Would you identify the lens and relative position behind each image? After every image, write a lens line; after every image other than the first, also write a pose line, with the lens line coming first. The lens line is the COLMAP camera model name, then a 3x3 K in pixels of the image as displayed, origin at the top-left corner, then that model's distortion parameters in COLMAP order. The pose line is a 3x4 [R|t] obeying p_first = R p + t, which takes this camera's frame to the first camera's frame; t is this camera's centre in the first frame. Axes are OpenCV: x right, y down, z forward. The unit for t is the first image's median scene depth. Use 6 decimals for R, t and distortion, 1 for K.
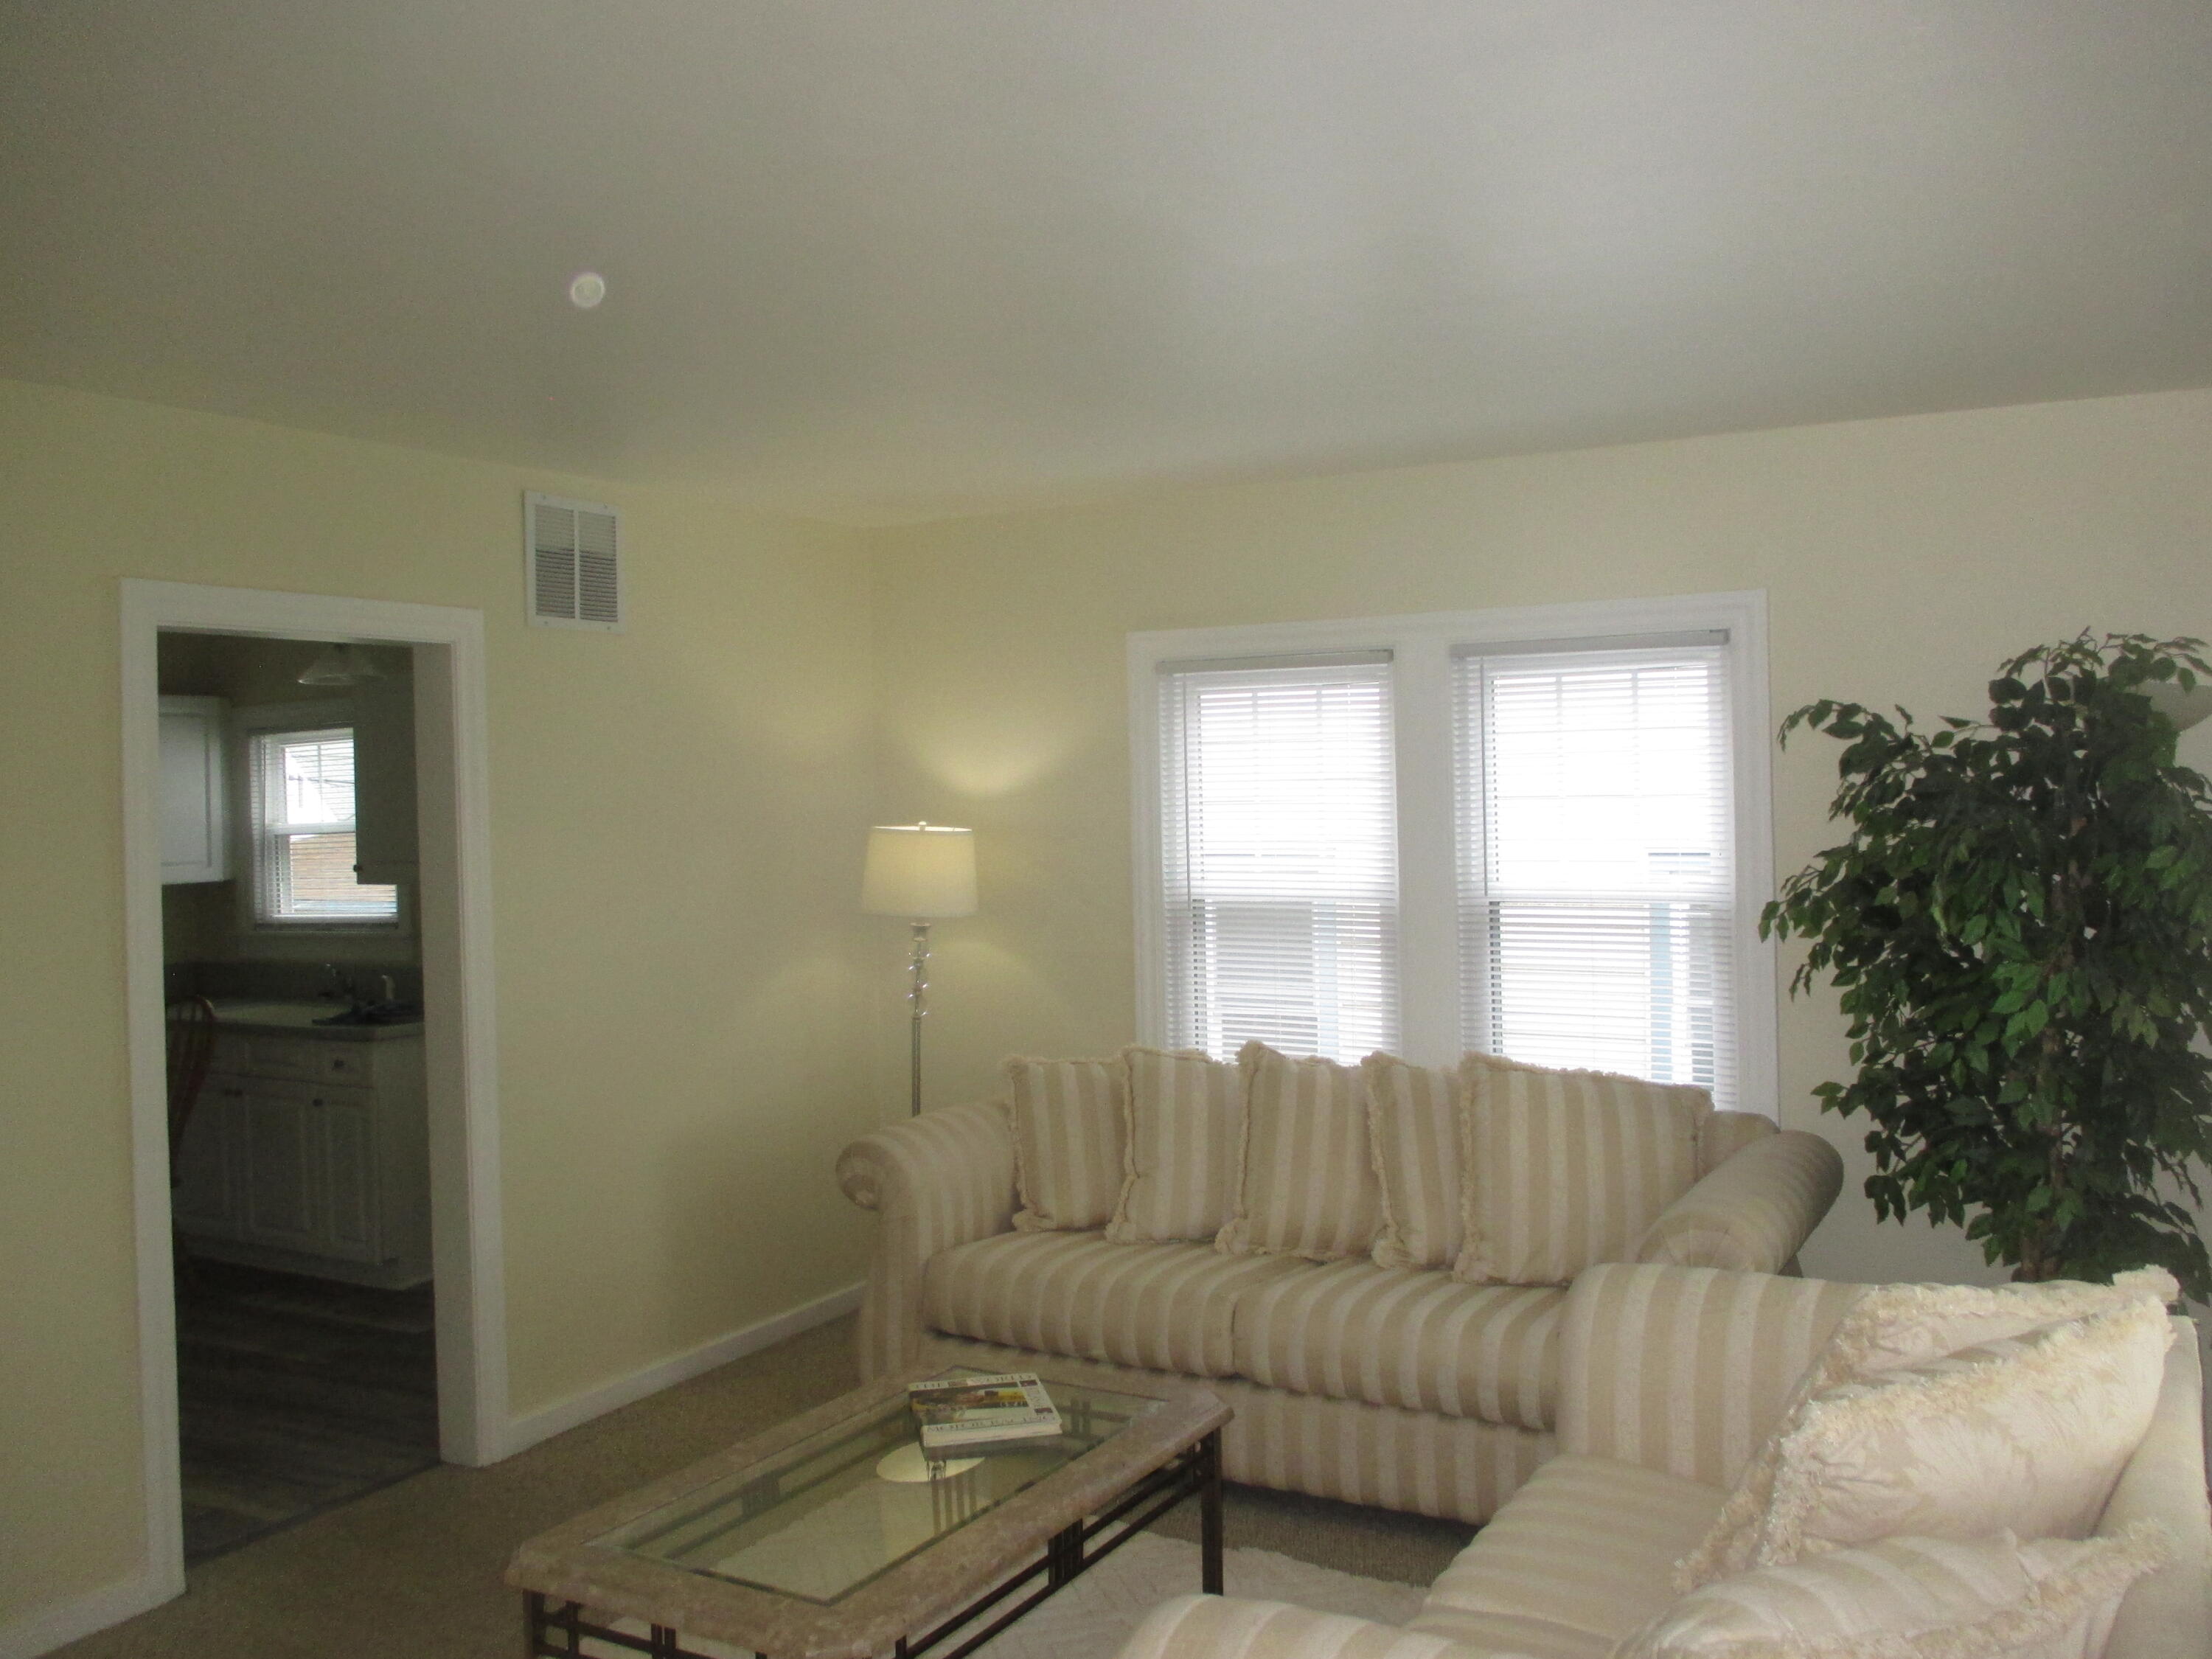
lens RADIAL K [[1844.6, 0, 1105.1], [0, 1844.6, 830.5], [0, 0, 1]] dist [-0.009618, 0.007977]
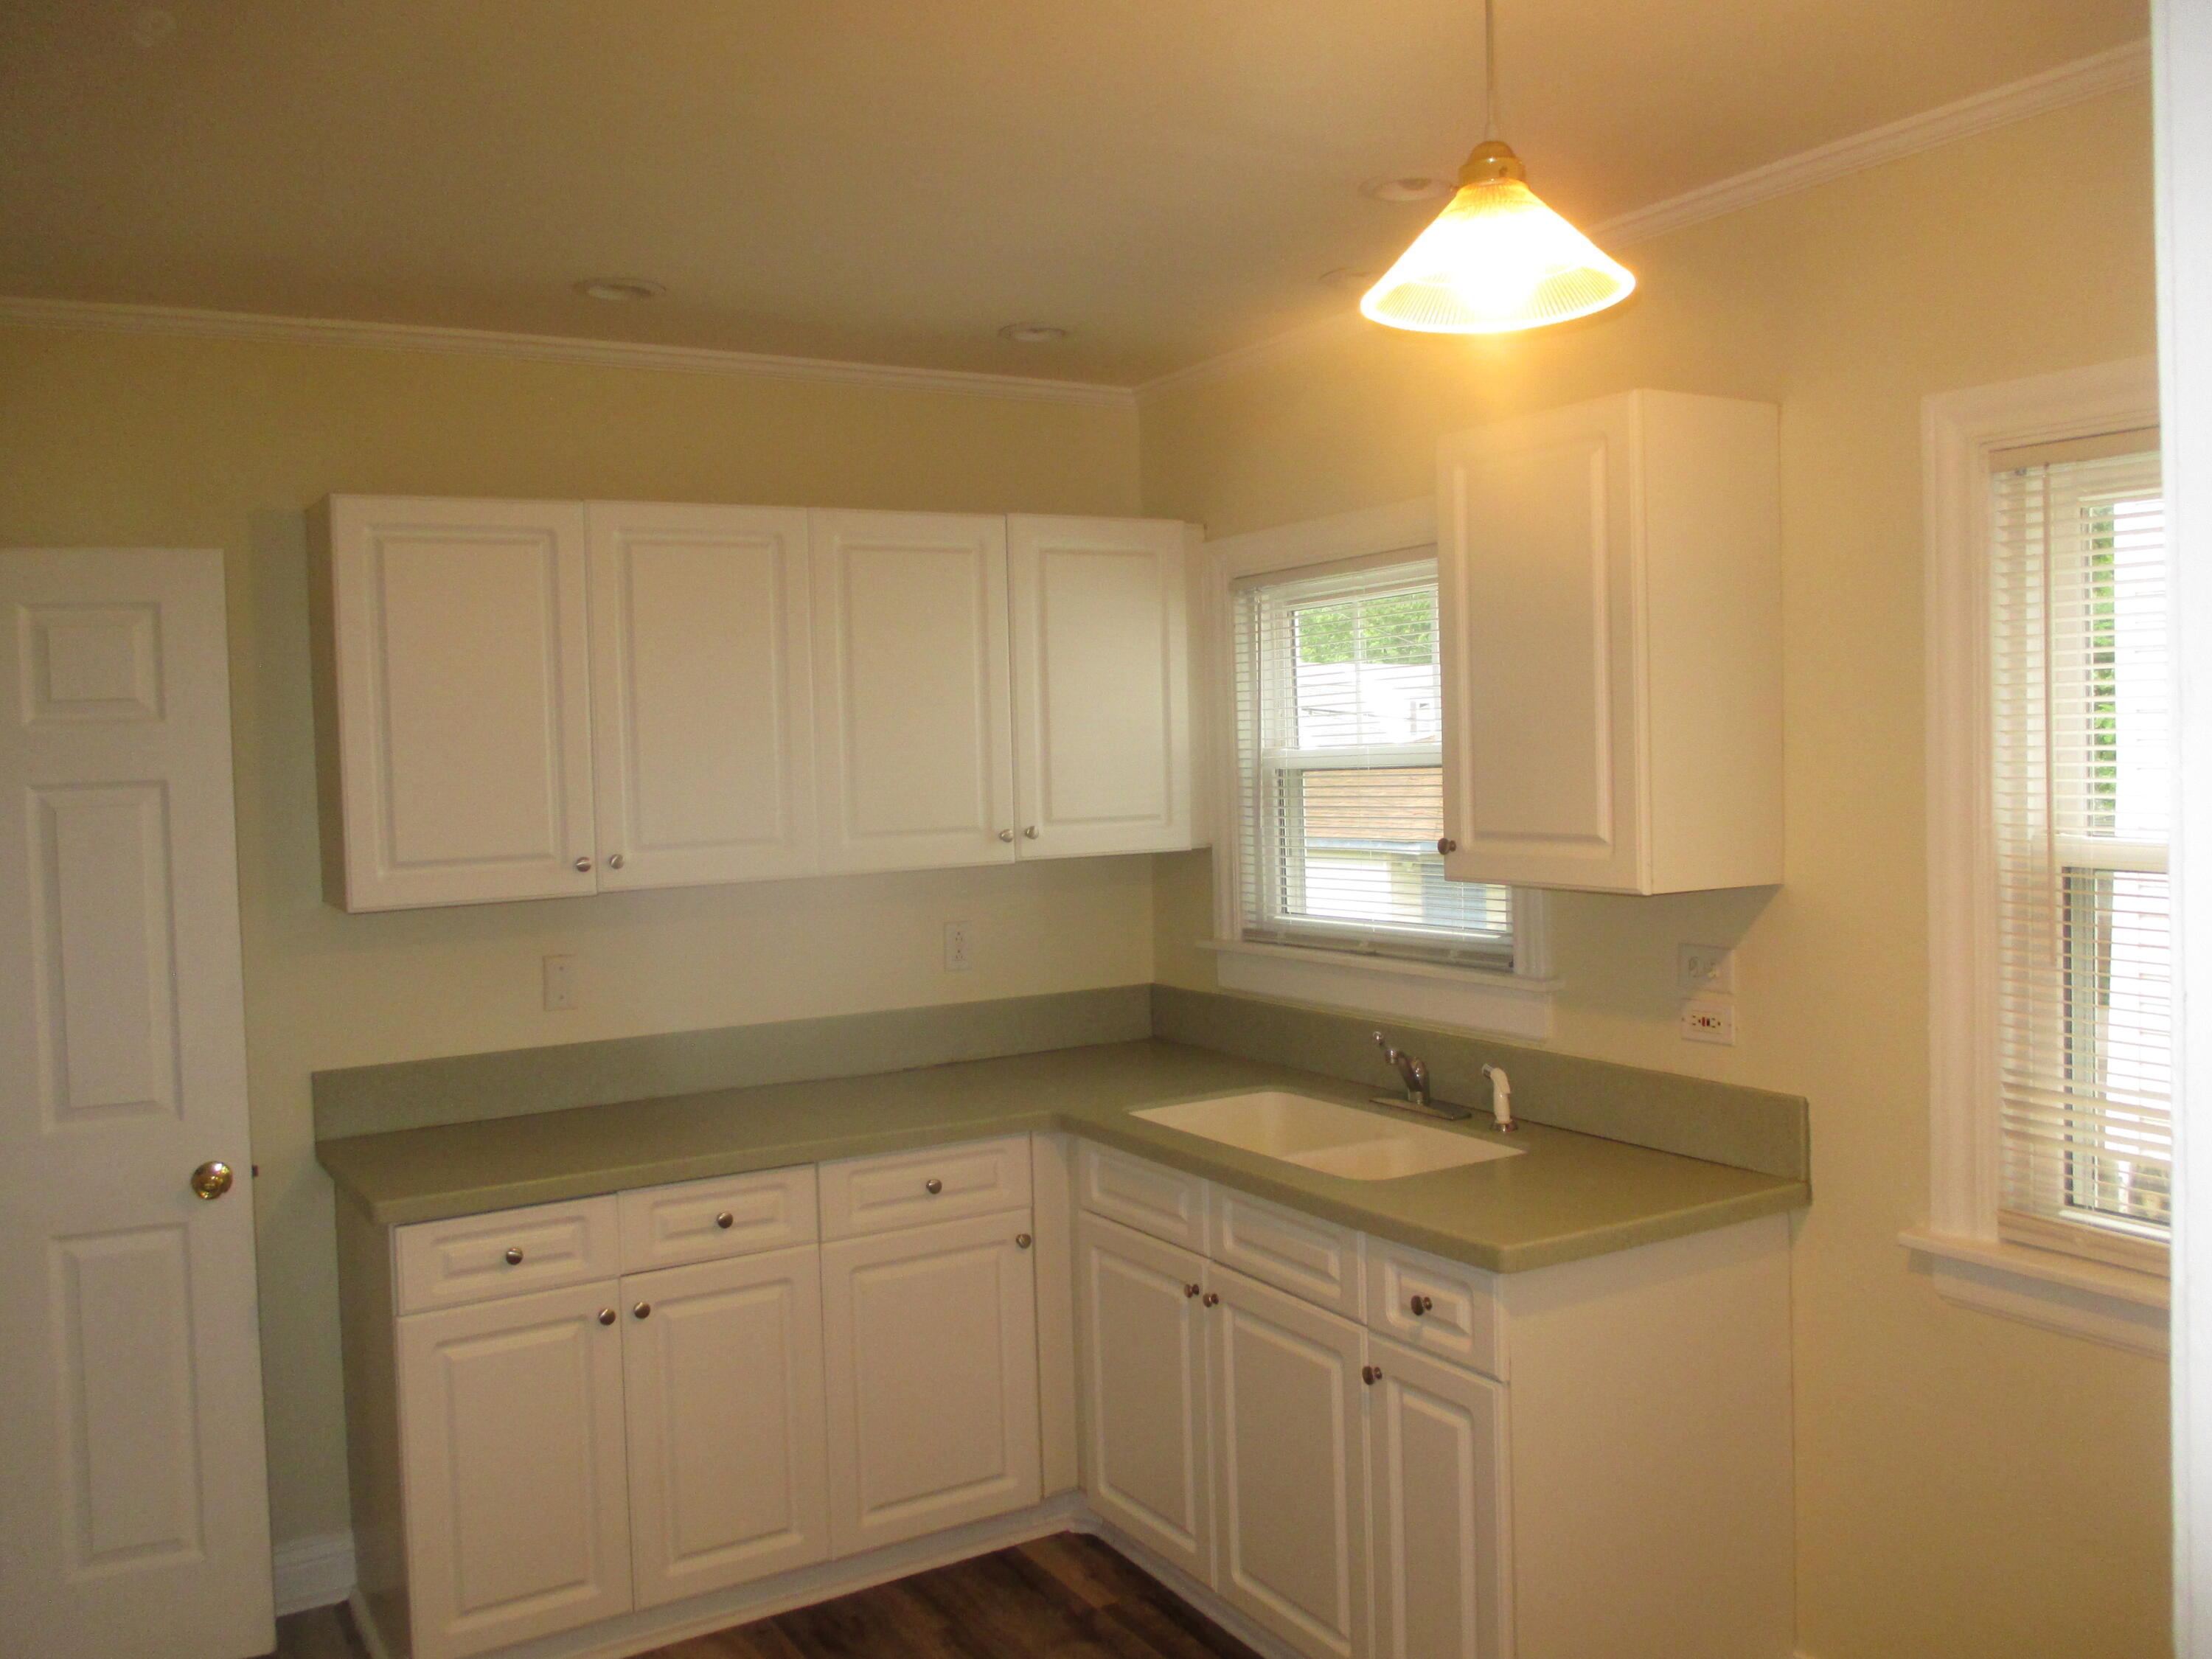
lens RADIAL K [[1844.6, 0, 1108.0], [0, 1844.6, 826.7], [0, 0, 1]] dist [-0.009618, 0.007977]
pose [[0.875904, 0.020477, -0.482052, -0.242088], [-0.001348, 0.999199, 0.039995, -0.002785], [0.482484, -0.034382, 0.875230, 0.520877]]
